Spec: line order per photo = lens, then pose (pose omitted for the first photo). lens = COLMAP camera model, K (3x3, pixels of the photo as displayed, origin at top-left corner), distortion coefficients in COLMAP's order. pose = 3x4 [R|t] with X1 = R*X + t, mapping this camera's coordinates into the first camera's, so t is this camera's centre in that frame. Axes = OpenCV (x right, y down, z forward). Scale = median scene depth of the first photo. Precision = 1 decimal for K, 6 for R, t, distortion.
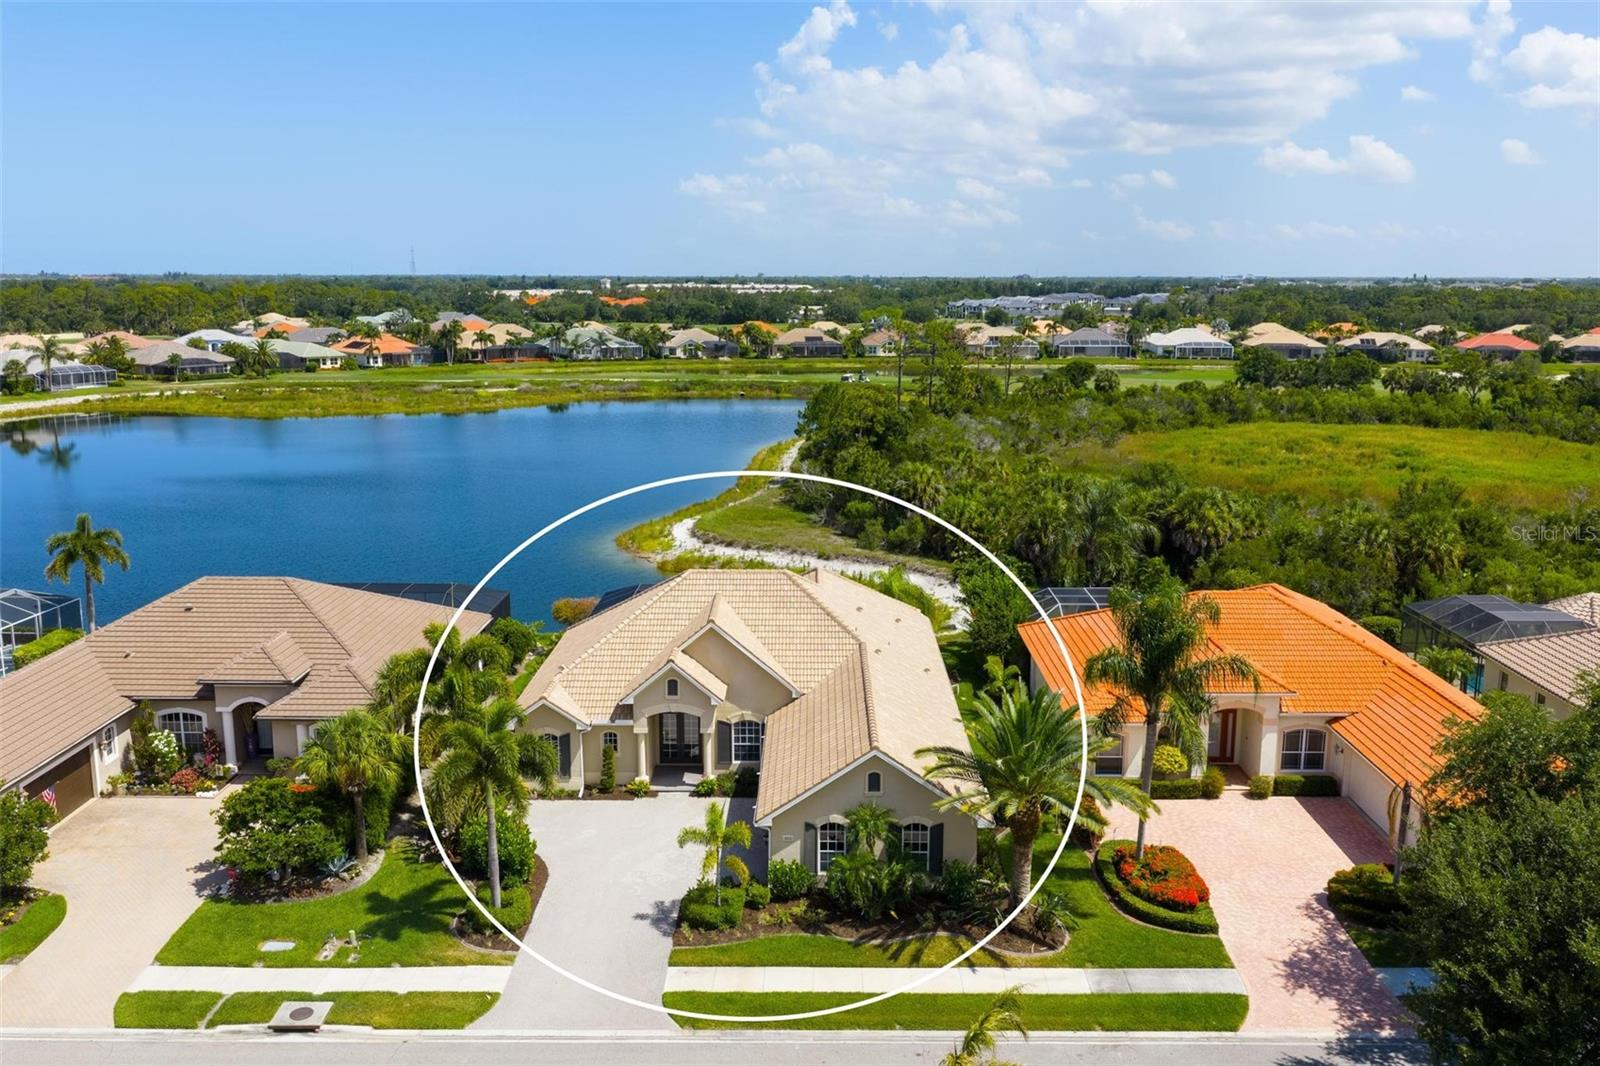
lens RADIAL K [[1322.2, 0, 800.0], [0, 1322.2, 546.3], [0, 0, 1]] dist [0.012679, -0.016907]
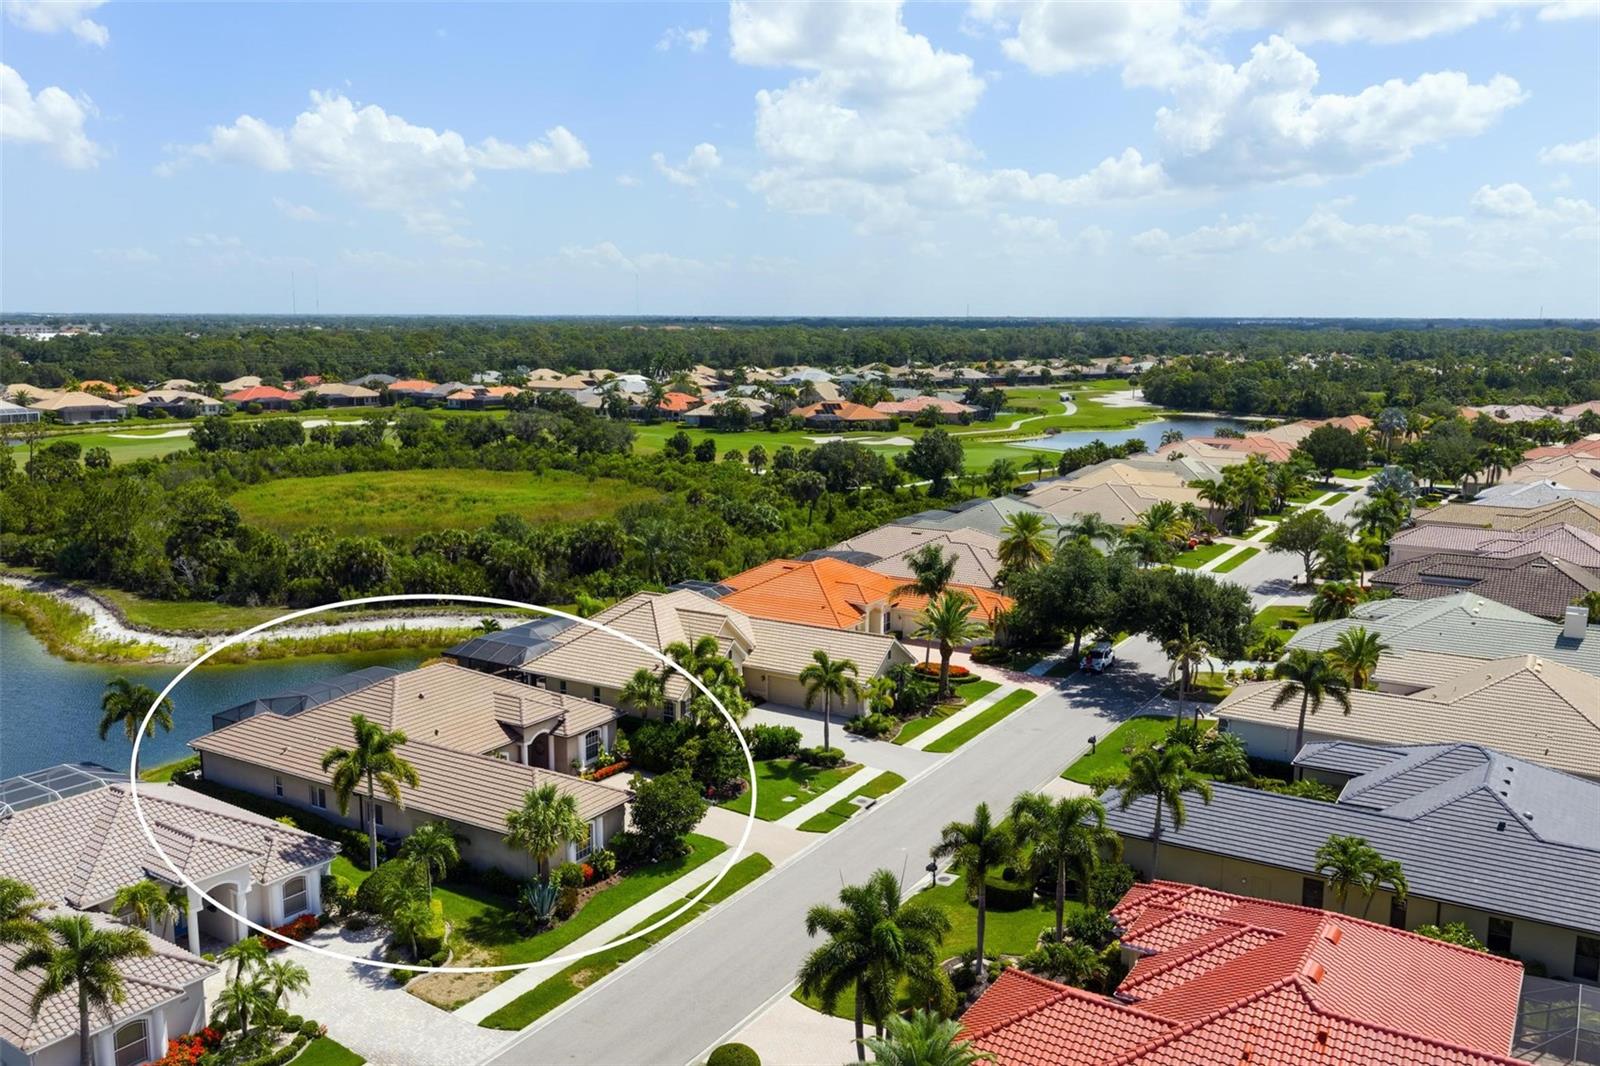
lens RADIAL K [[1322.2, 0, 800.0], [0, 1322.2, 546.3], [0, 0, 1]] dist [0.012679, -0.016907]
pose [[0.513836, -0.146096, 0.845357, -0.334889], [0.166847, 0.983595, 0.068572, -0.031588], [-0.841507, 0.105811, 0.529782, -0.010049]]
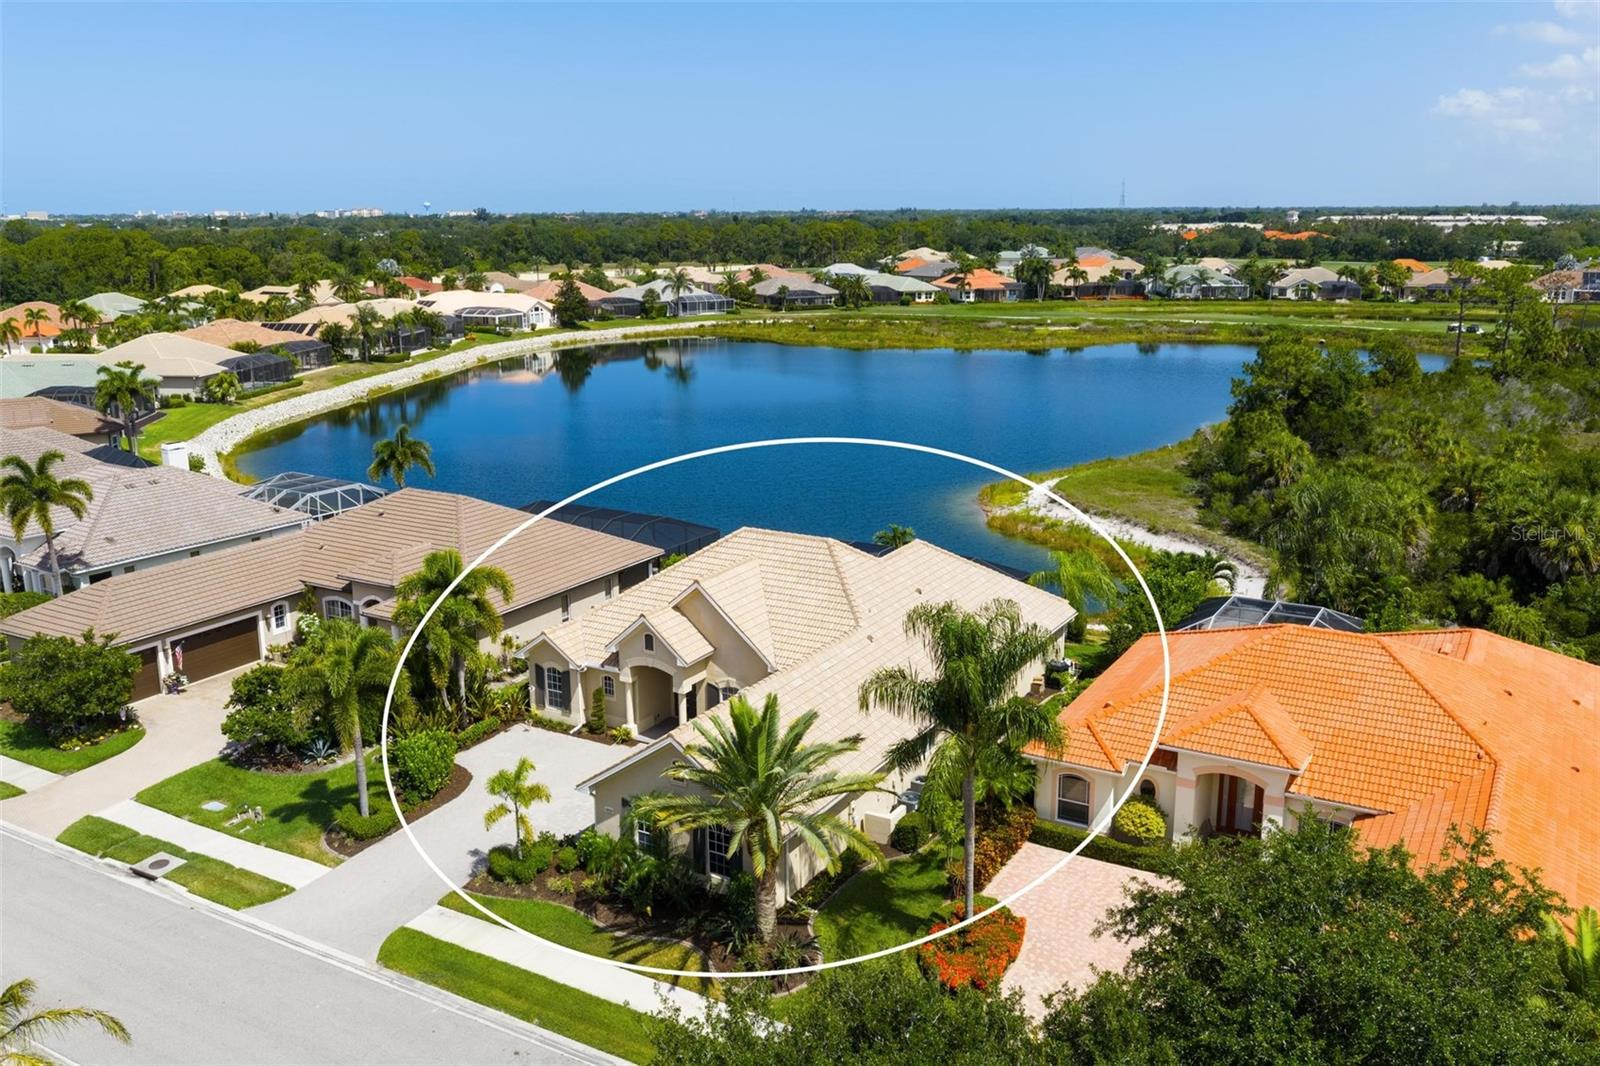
lens RADIAL K [[1315.7, 0, 785.0], [0, 1315.7, 534.1], [0, 0, 1]] dist [0.013138, -0.011148]
pose [[0.865933, 0.110716, -0.487753, 0.101994], [-0.090791, 0.993786, 0.064395, -0.010446], [0.491851, -0.011478, 0.870604, 0.039804]]
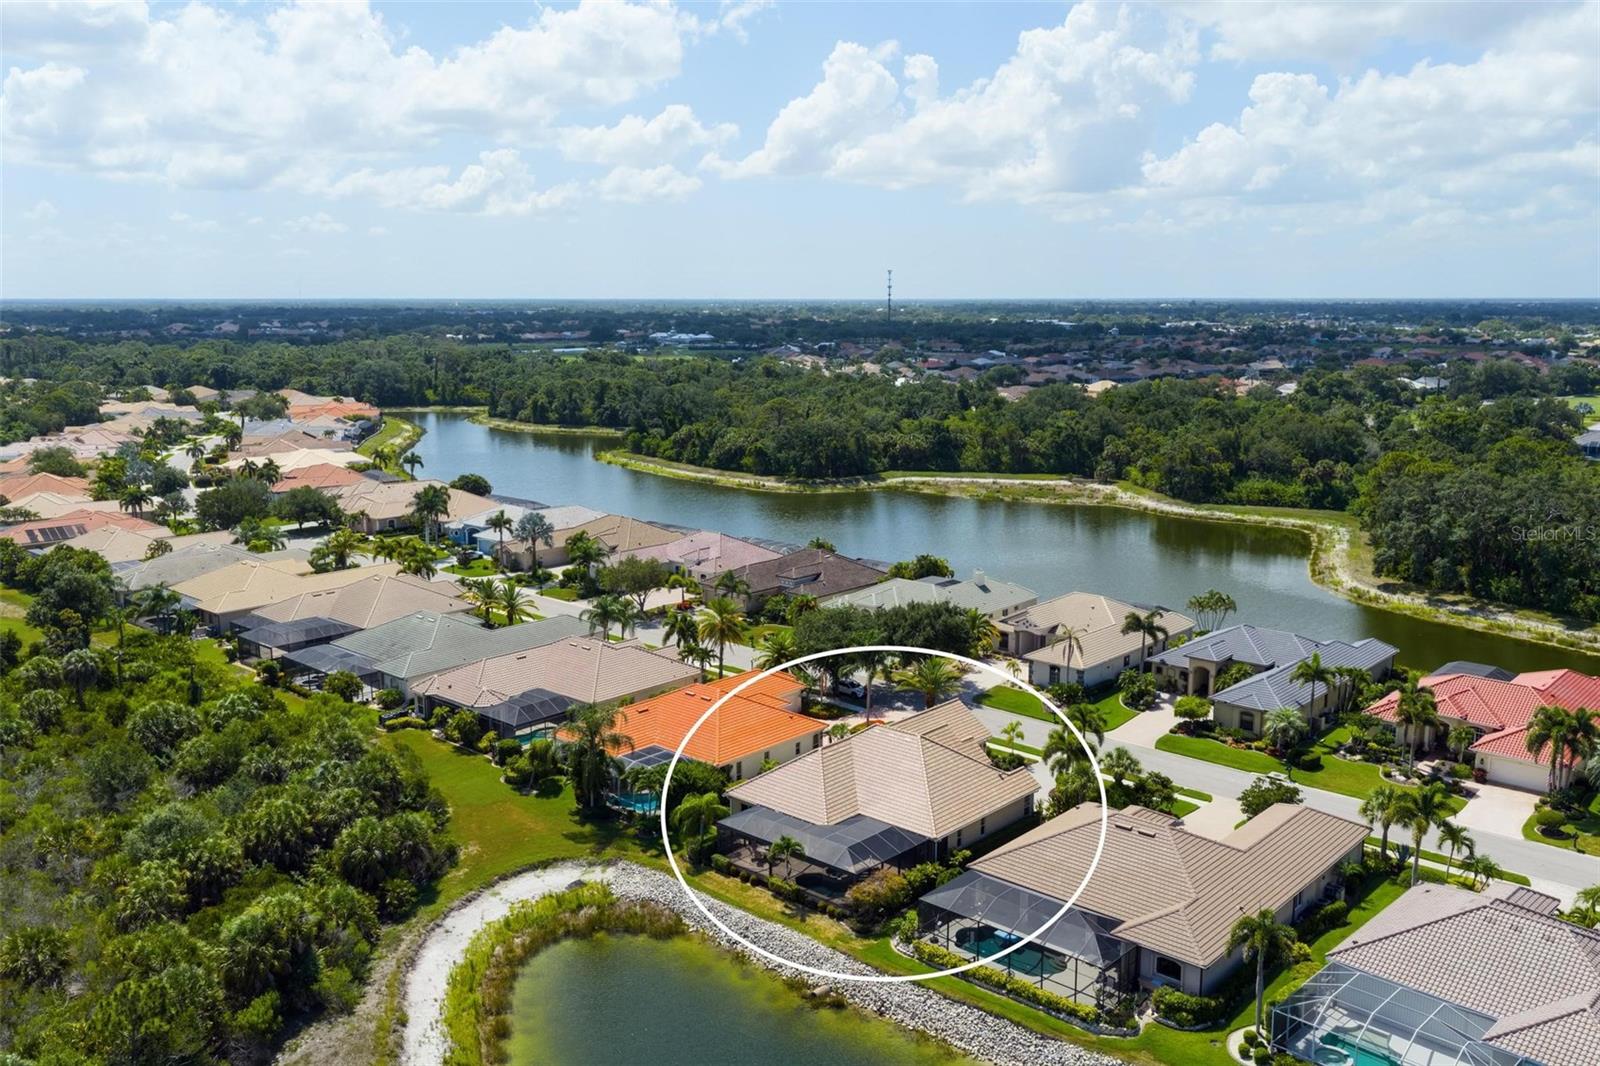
lens RADIAL K [[1322.2, 0, 800.0], [0, 1322.2, 546.3], [0, 0, 1]] dist [0.012679, -0.016907]
pose [[-0.751404, -0.125026, 0.647889, -0.270093], [0.130228, 0.934472, 0.331365, -0.209108], [-0.646864, 0.333362, -0.685884, 0.556851]]
